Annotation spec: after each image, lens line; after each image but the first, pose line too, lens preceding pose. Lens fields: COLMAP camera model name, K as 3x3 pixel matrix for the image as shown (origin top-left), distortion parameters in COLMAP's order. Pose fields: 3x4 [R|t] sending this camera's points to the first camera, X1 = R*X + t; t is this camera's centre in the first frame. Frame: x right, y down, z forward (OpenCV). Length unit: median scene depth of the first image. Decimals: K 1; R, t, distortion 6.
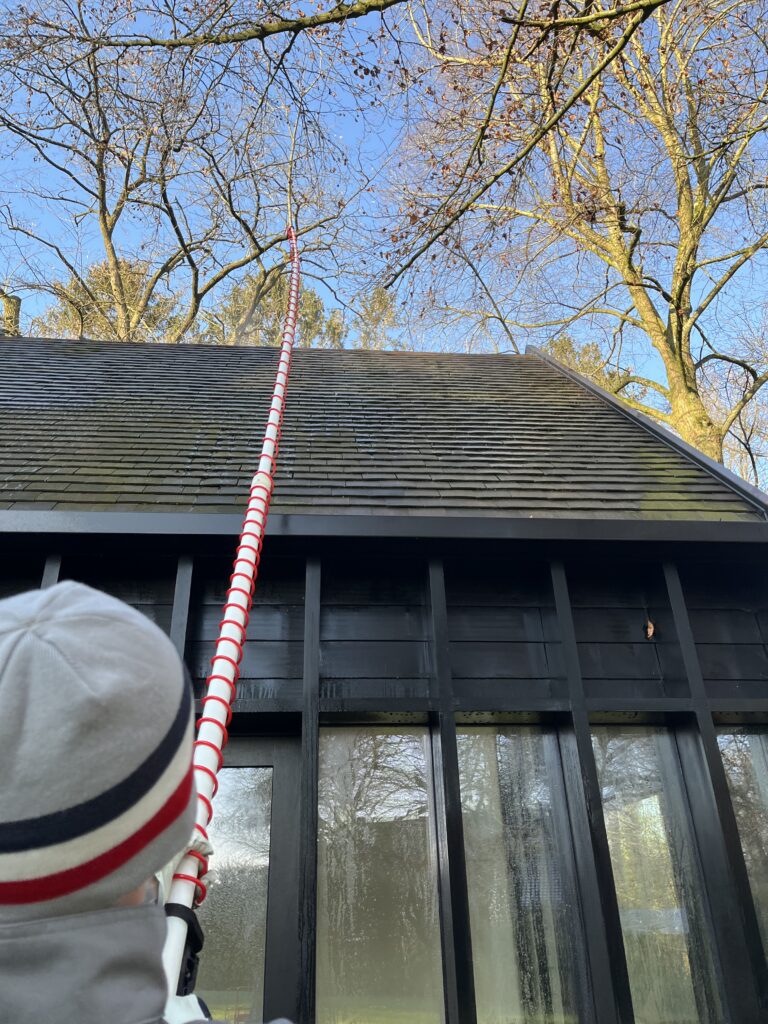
lens RADIAL K [[746.2, 0, 383.5], [0, 746.2, 600.3], [0, 0, 1]] dist [0.041365, -0.049249]
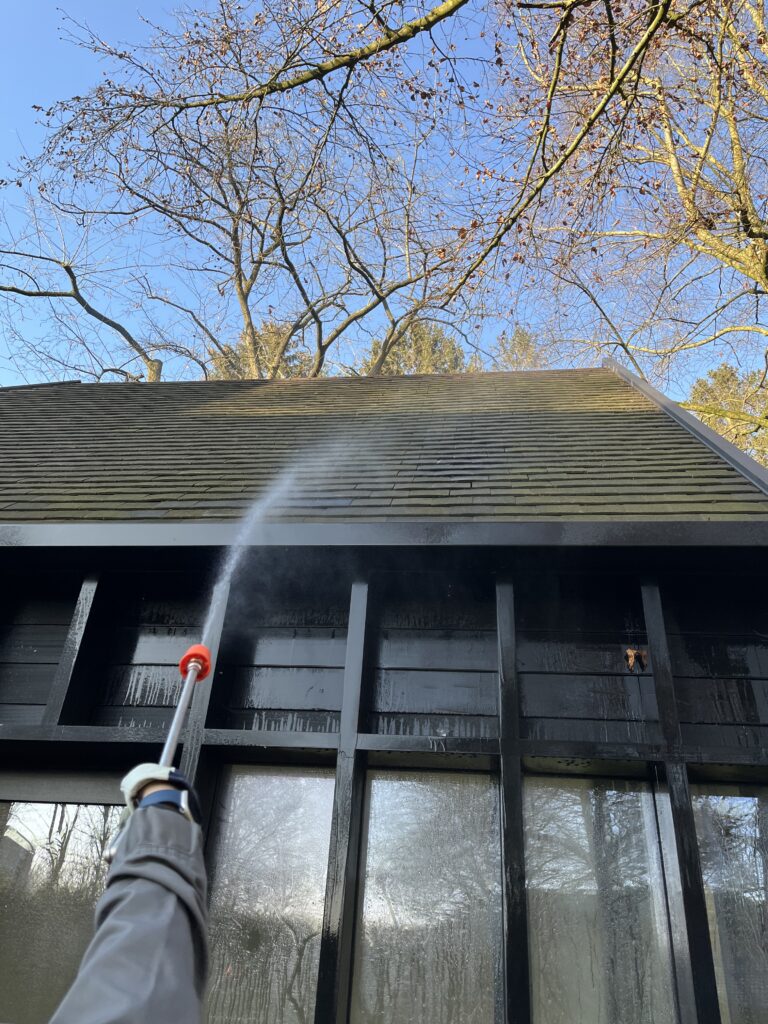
lens RADIAL K [[746.2, 0, 383.5], [0, 746.2, 600.3], [0, 0, 1]] dist [0.041365, -0.049249]
pose [[0.977895, -0.004482, -0.209047, 0.120342], [-0.008330, 0.998141, -0.060369, 0.013032], [0.208929, 0.060776, 0.976040, 0.066666]]
